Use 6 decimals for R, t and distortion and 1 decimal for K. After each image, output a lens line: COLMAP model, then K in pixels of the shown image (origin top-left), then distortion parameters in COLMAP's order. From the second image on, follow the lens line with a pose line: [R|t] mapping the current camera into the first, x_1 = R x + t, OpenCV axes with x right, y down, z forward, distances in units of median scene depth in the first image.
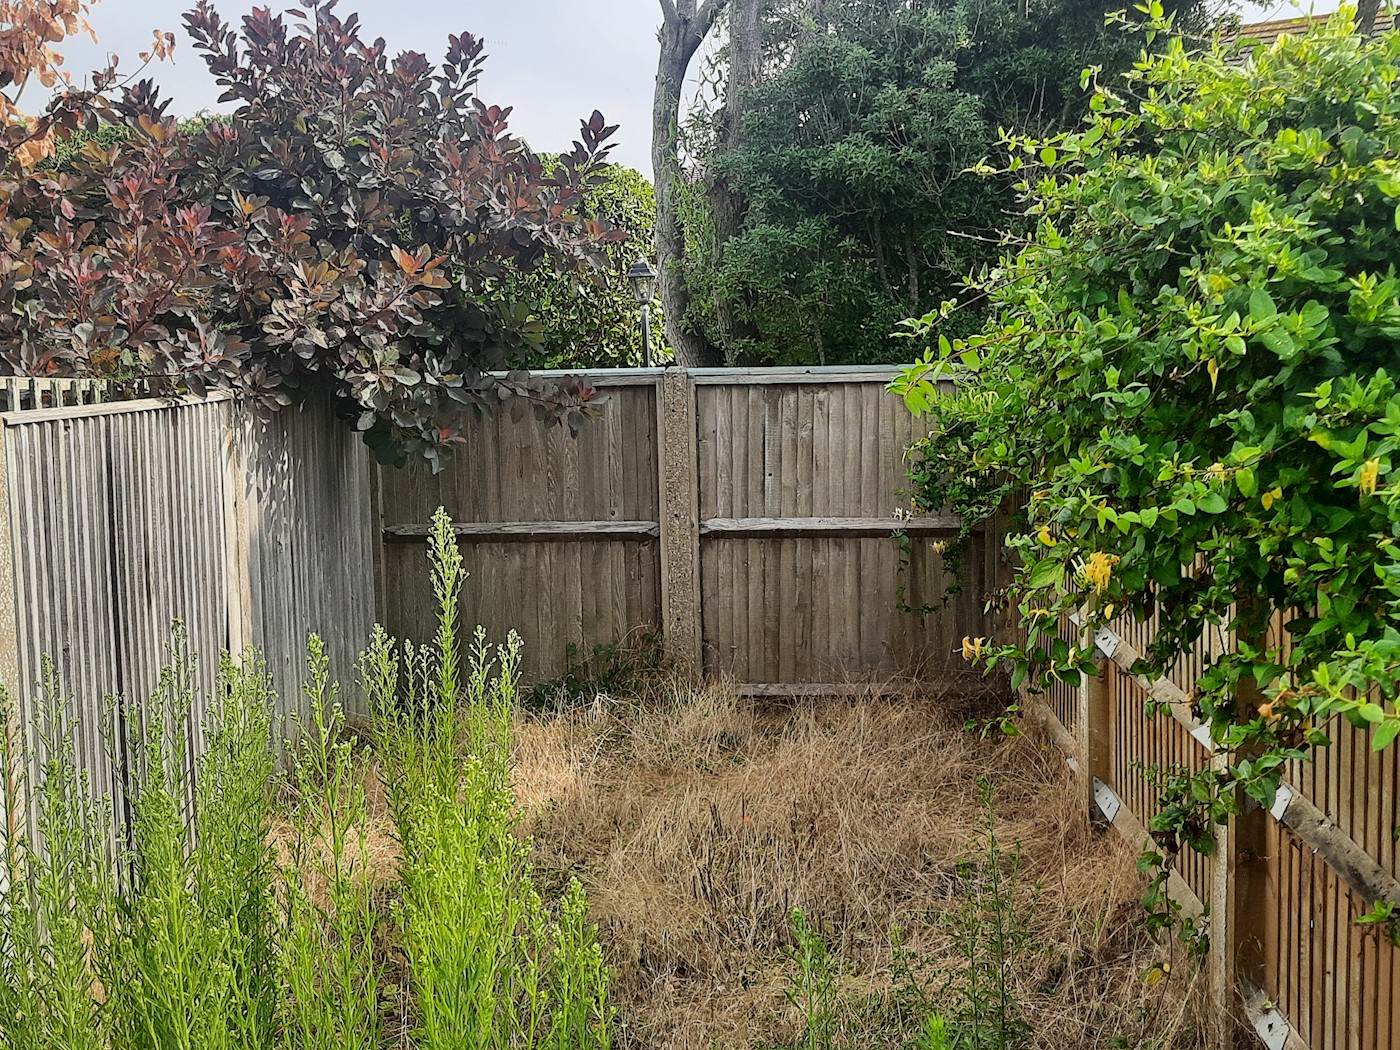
lens RADIAL K [[1717.2, 0, 738.4], [0, 1717.2, 527.1], [0, 0, 1]] dist [0.147363, -0.302262]
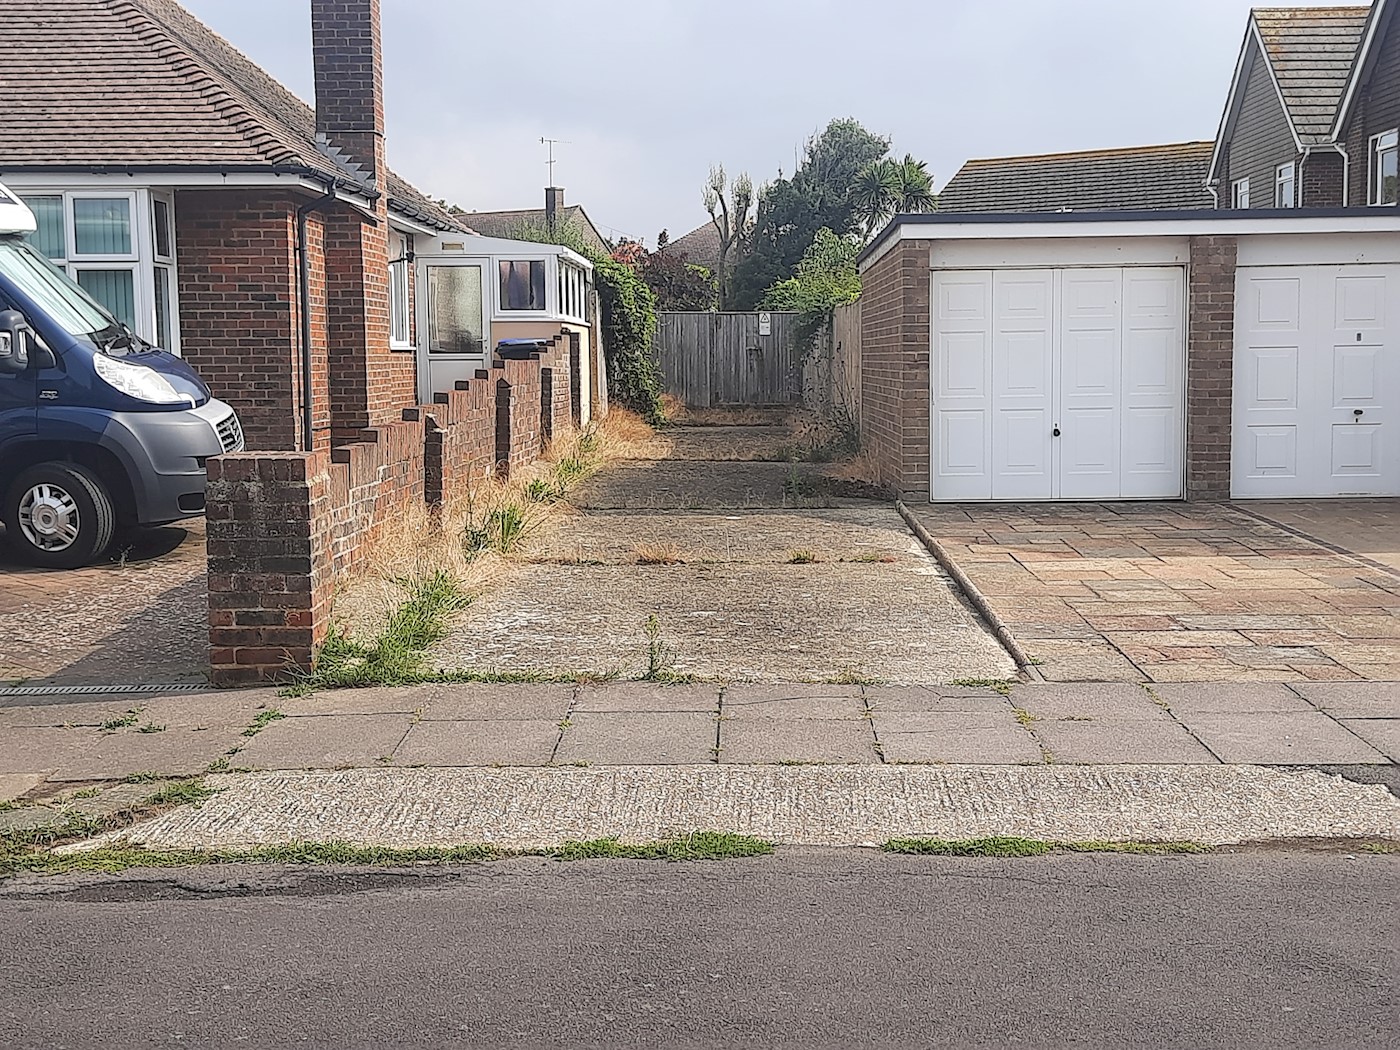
lens RADIAL K [[2006.0, 0, 740.9], [0, 2006.0, 522.2], [0, 0, 1]] dist [0.119246, -0.159761]
pose [[0.999960, 0.005370, 0.007188, -0.031524], [-0.005115, 0.999372, -0.035071, 0.690412], [-0.007372, 0.035033, 0.999359, -4.718236]]
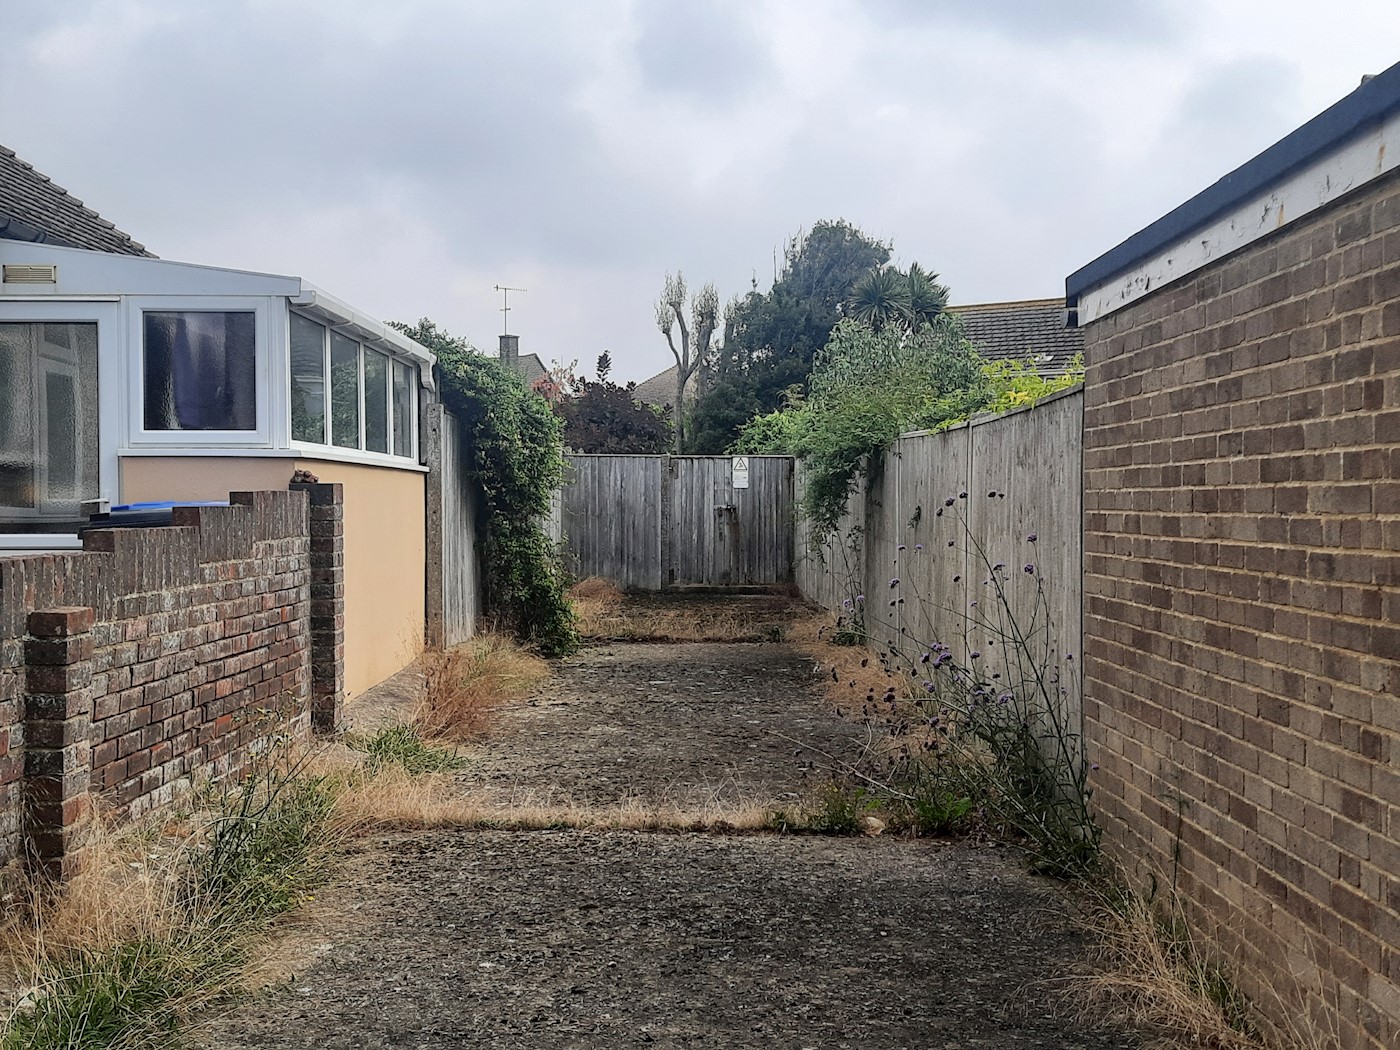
lens RADIAL K [[1717.2, 0, 738.4], [0, 1717.2, 527.1], [0, 0, 1]] dist [0.147363, -0.302262]
pose [[0.999391, 0.012469, 0.032591, -0.039063], [-0.009028, 0.994571, -0.103672, 0.438870], [-0.033707, 0.103315, 0.994077, -2.801870]]
